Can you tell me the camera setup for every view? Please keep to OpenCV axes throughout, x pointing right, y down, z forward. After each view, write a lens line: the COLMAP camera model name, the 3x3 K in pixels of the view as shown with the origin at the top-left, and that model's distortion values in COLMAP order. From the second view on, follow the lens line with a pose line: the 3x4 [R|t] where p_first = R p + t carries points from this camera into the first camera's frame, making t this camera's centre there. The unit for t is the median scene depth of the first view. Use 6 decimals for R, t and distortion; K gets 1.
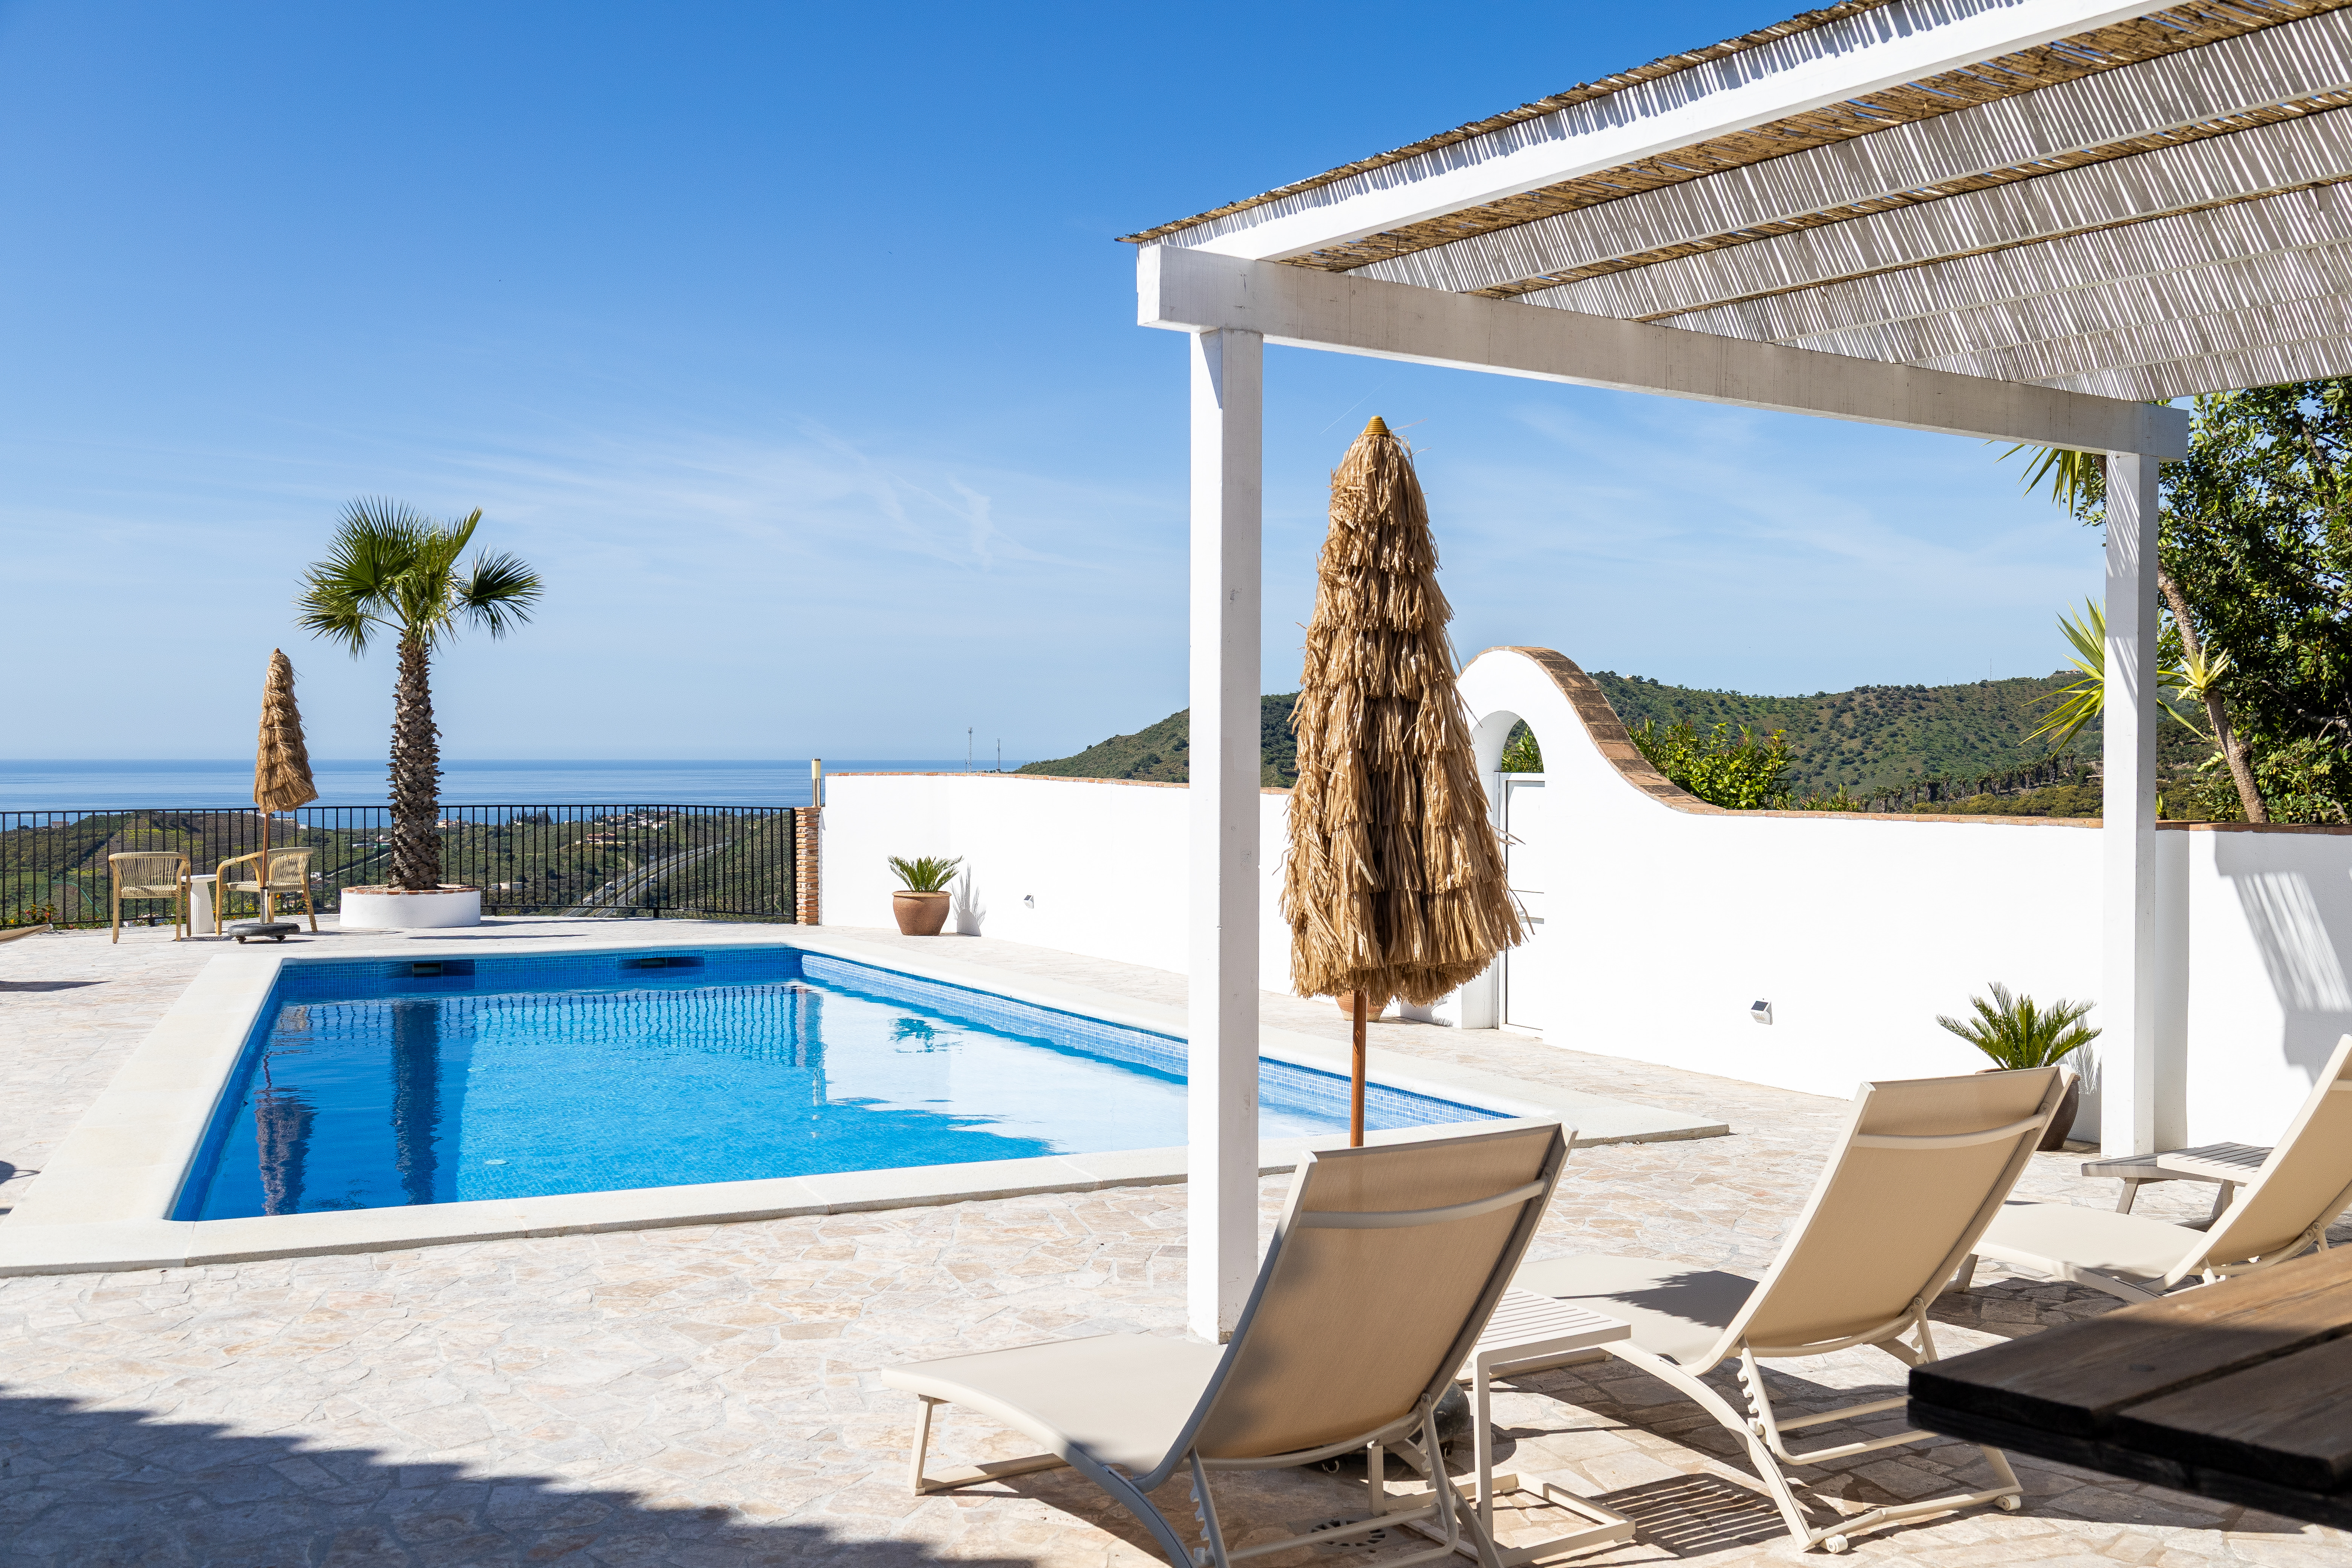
lens RADIAL K [[2214.1, 0, 1176.0], [0, 2214.1, 784.0], [0, 0, 1]] dist [-0.012502, -0.005775]
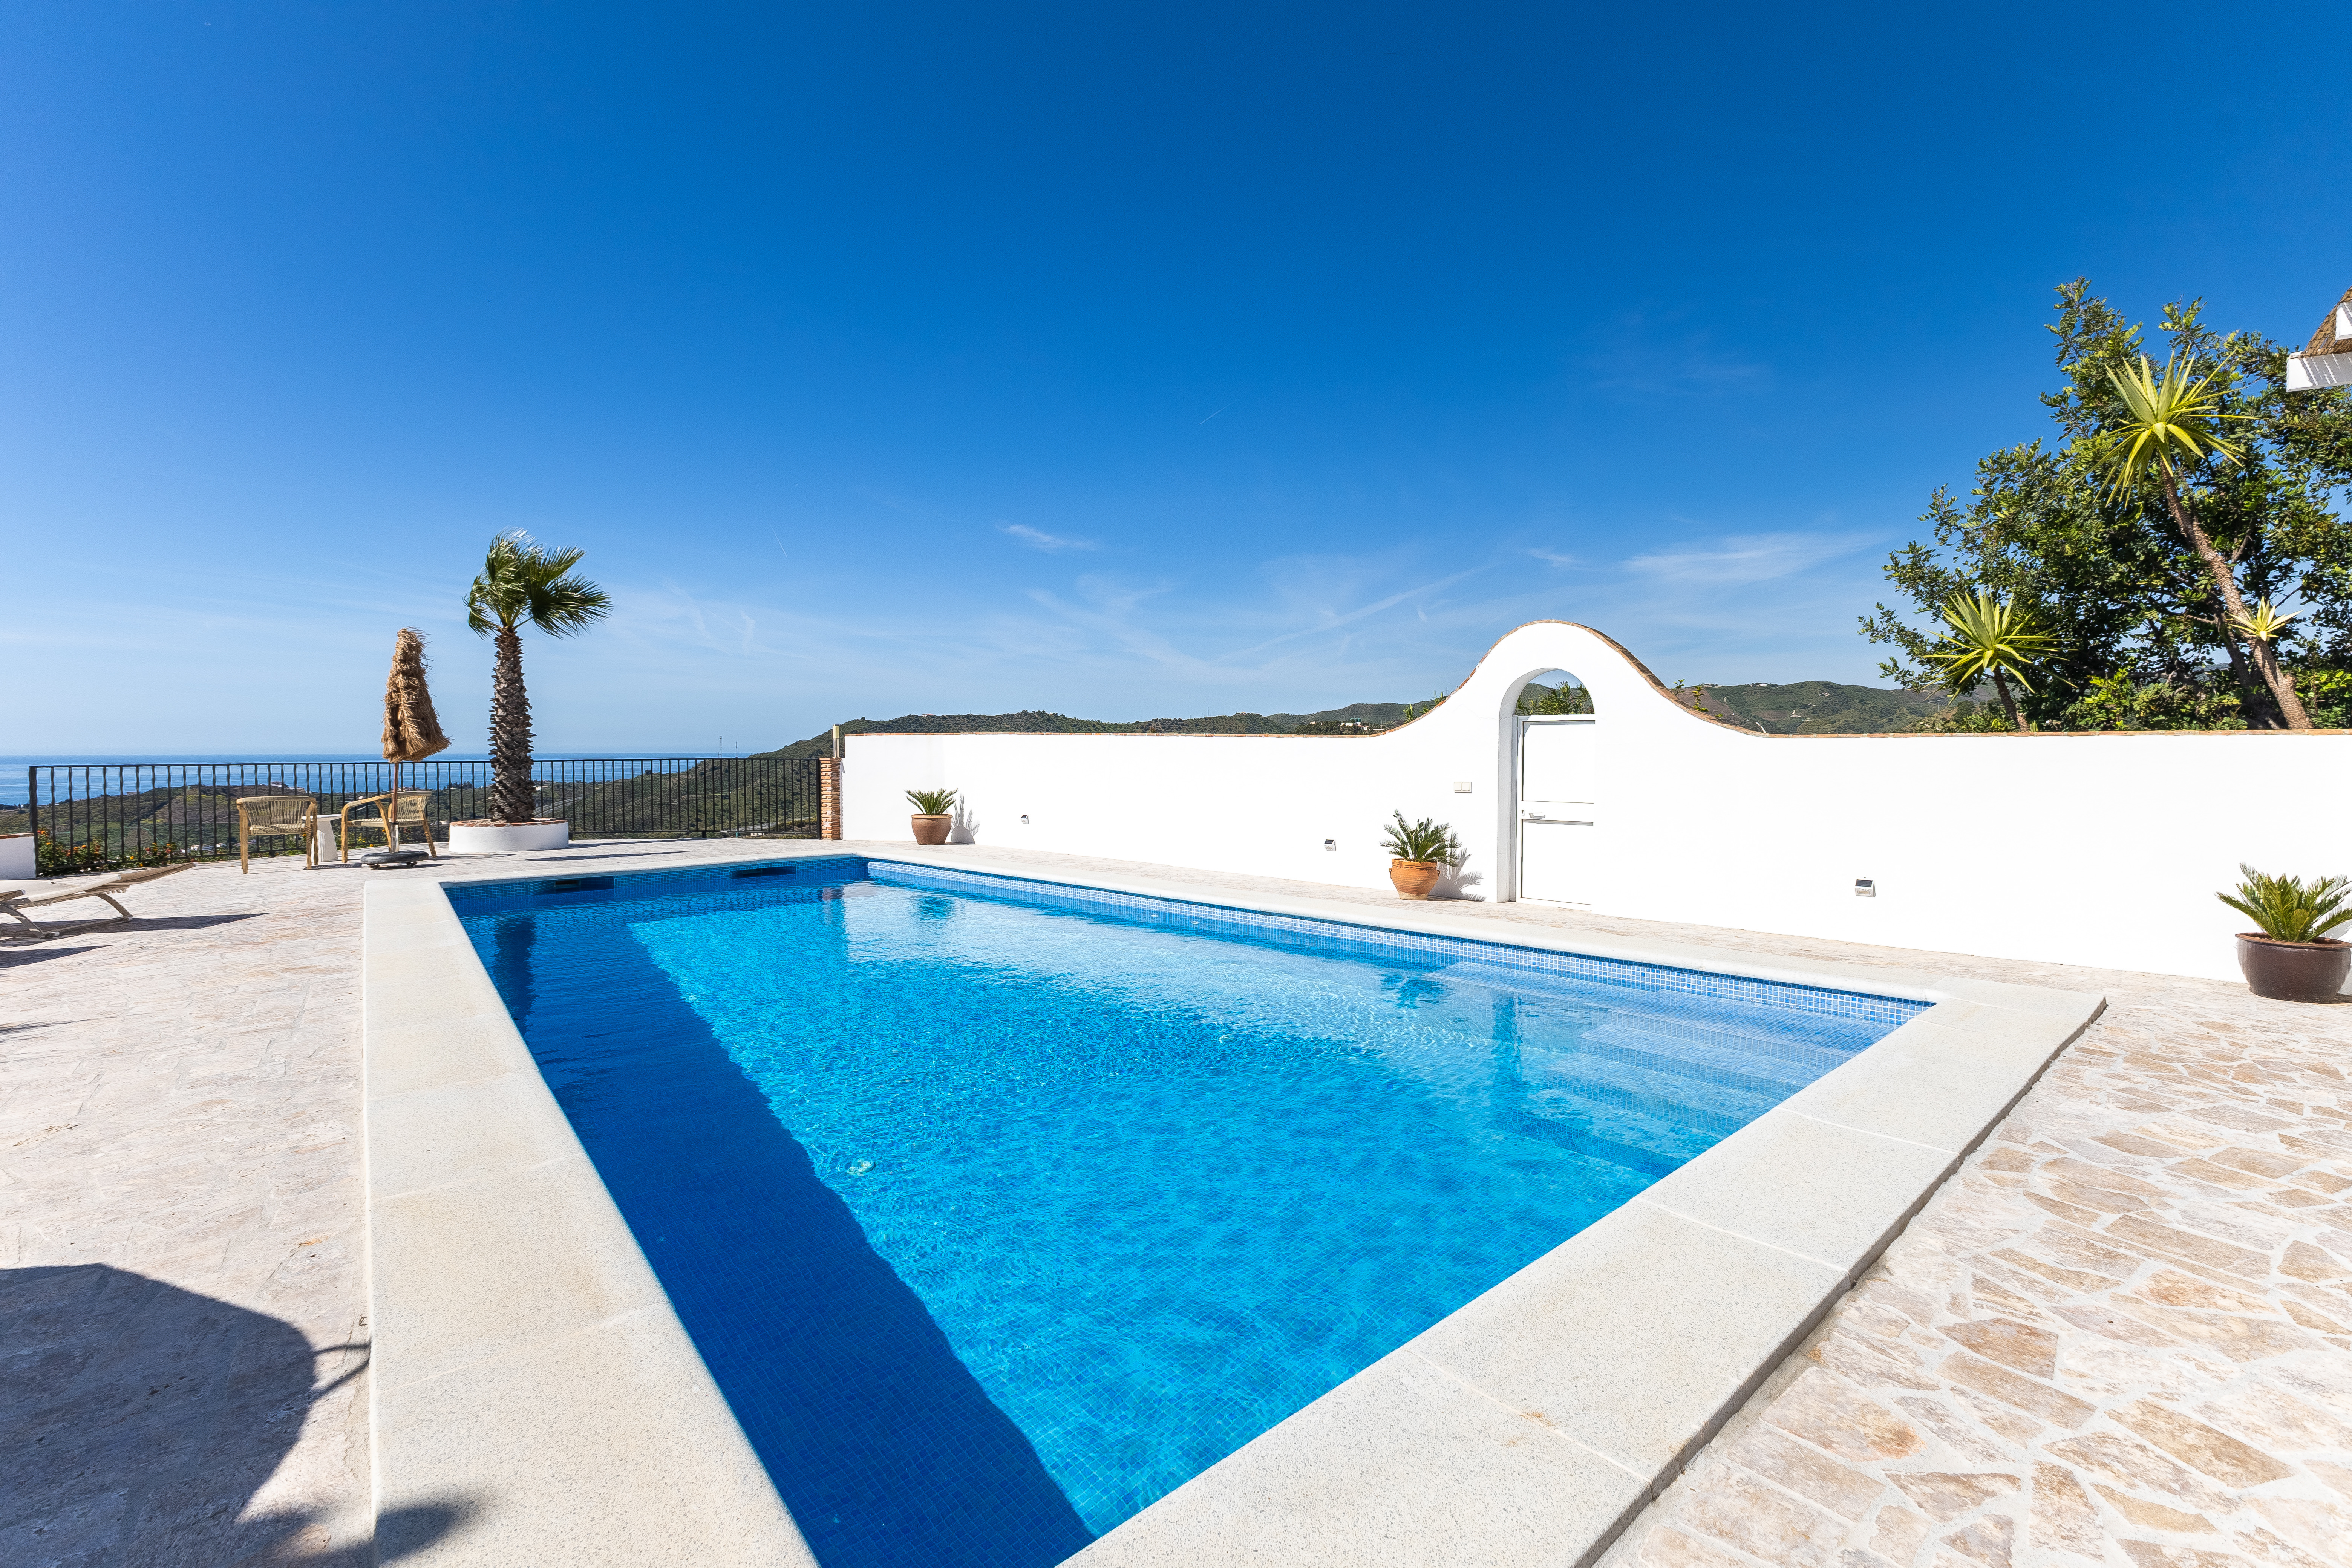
lens RADIAL K [[1041.8, 0, 1176.0], [0, 1041.8, 784.0], [0, 0, 1]] dist [0.001659, 0.000098]
pose [[0.950311, -0.013627, 0.311003, -0.170819], [0.006940, 0.999721, 0.022598, 0.014199], [-0.311224, -0.019317, 0.950140, 0.297739]]
